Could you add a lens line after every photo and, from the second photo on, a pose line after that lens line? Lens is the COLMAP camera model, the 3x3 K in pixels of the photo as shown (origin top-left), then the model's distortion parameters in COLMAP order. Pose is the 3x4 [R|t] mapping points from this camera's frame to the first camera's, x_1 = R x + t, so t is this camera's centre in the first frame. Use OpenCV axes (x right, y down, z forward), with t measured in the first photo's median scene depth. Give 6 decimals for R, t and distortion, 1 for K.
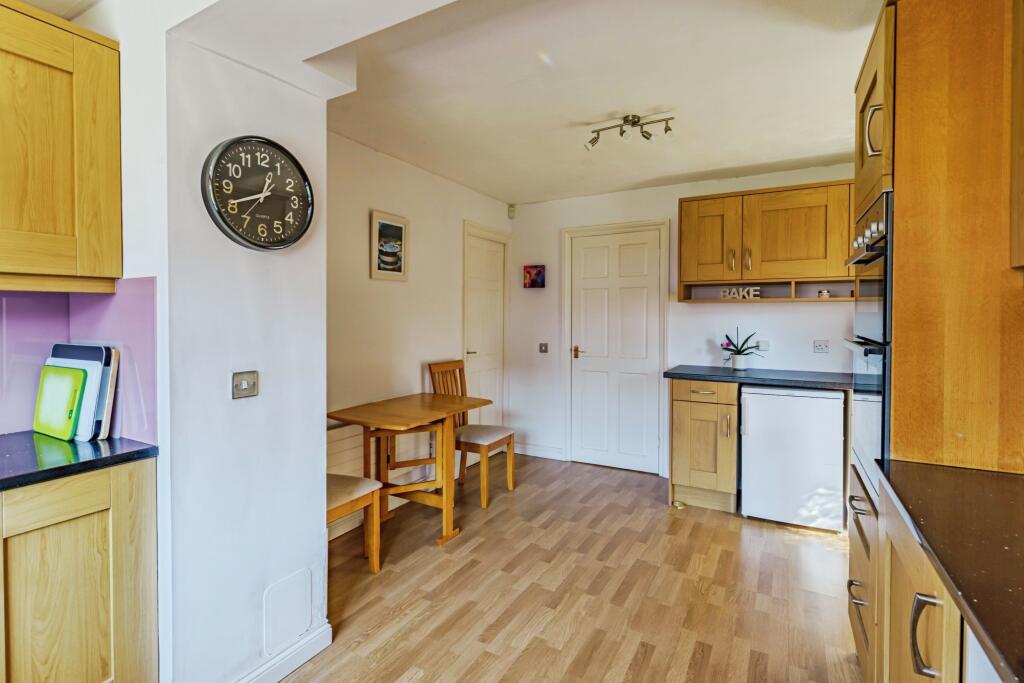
lens RADIAL K [[485.5, 0, 512.0], [0, 485.5, 341.5], [0, 0, 1]] dist [0.000197, -0.000104]
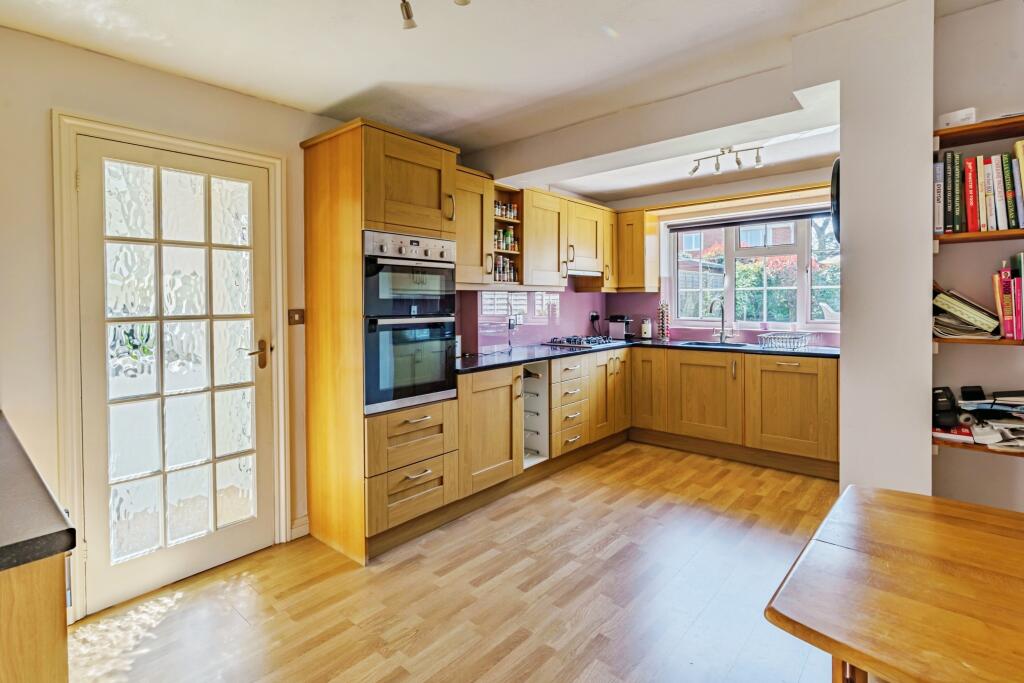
lens RADIAL K [[499.6, 0, 511.5], [0, 499.6, 306.1], [0, 0, 1]] dist [0.000299, 0.000013]
pose [[-0.979891, 0.003188, 0.199509, 0.060944], [0.015538, 0.998055, 0.060364, -0.094714], [-0.198929, 0.062250, -0.978035, 1.864711]]
